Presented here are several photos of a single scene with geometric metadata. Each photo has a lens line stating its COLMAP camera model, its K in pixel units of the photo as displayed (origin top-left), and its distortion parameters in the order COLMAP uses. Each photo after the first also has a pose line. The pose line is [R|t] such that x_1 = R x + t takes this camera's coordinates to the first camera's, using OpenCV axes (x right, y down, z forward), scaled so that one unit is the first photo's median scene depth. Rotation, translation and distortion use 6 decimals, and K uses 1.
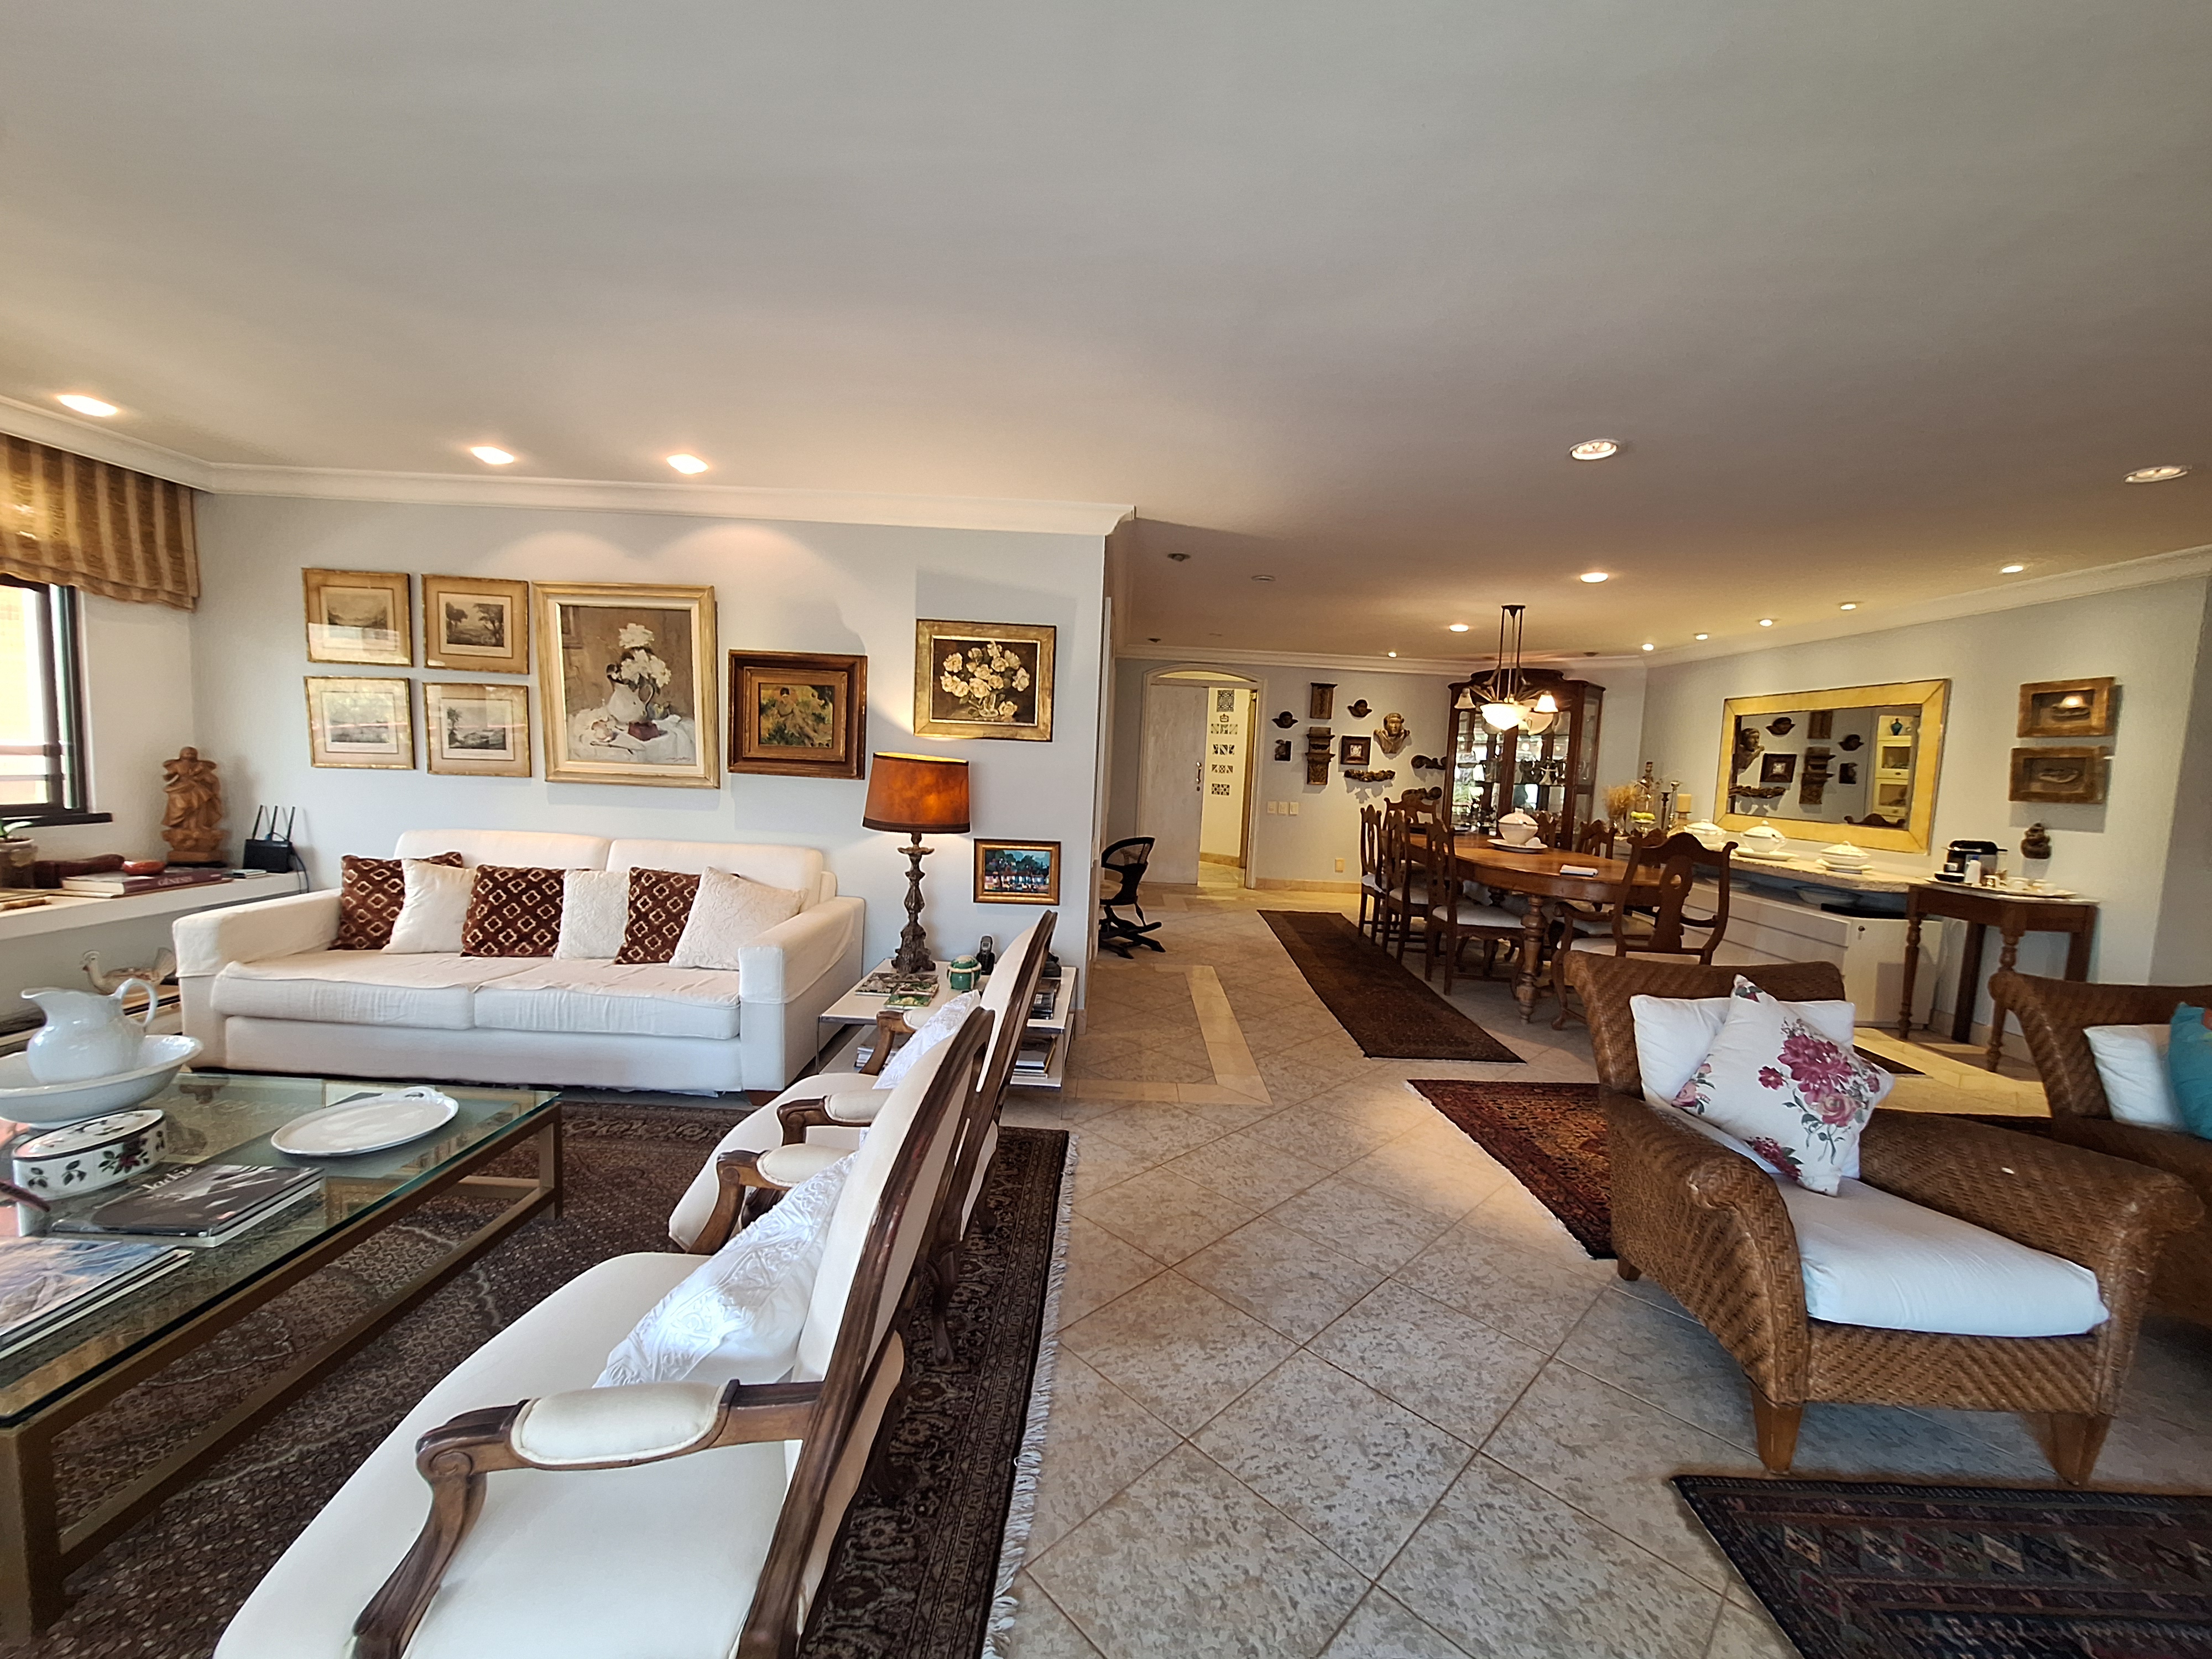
lens RADIAL K [[884.4, 0, 1113.8], [0, 884.4, 821.9], [0, 0, 1]] dist [0.001148, -0.002863]
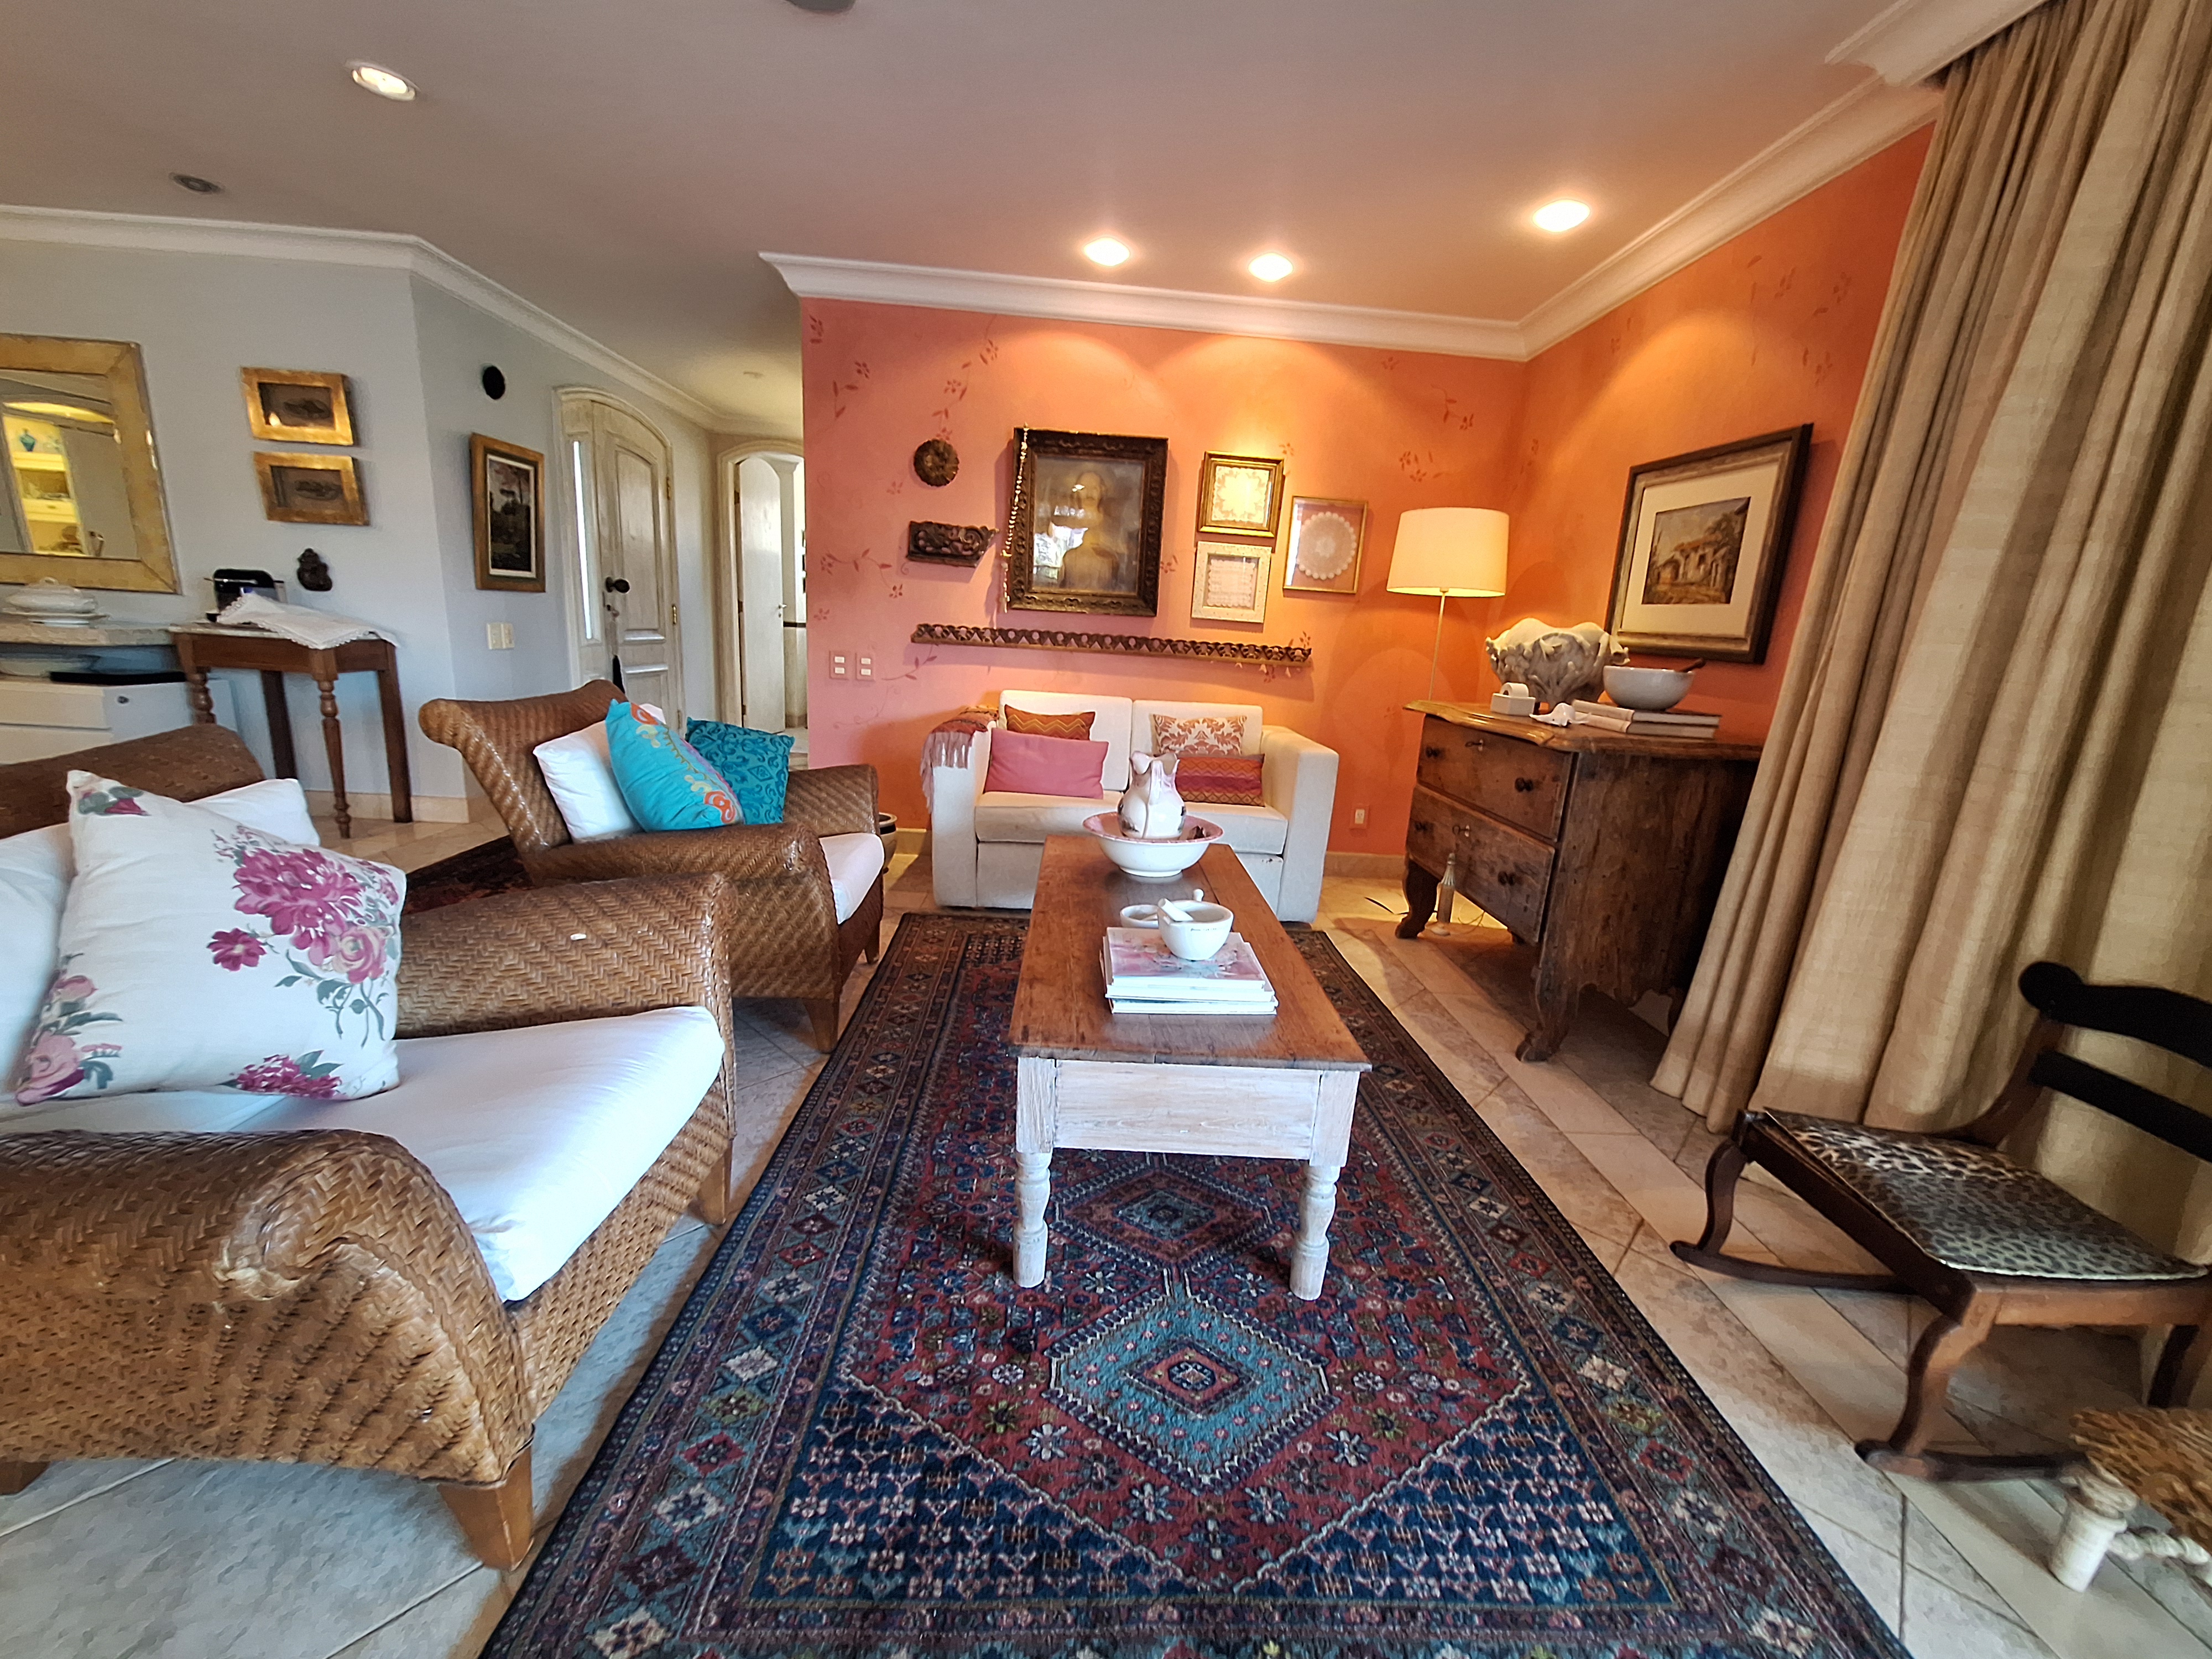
lens RADIAL K [[876.1, 0, 1112.7], [0, 876.1, 833.5], [0, 0, 1]] dist [-0.018399, 0.010060]
pose [[-0.034391, -0.277388, 0.960142, 0.056858], [0.014121, 0.960480, 0.277991, 0.020088], [-0.999309, 0.023119, -0.029115, 0.110558]]
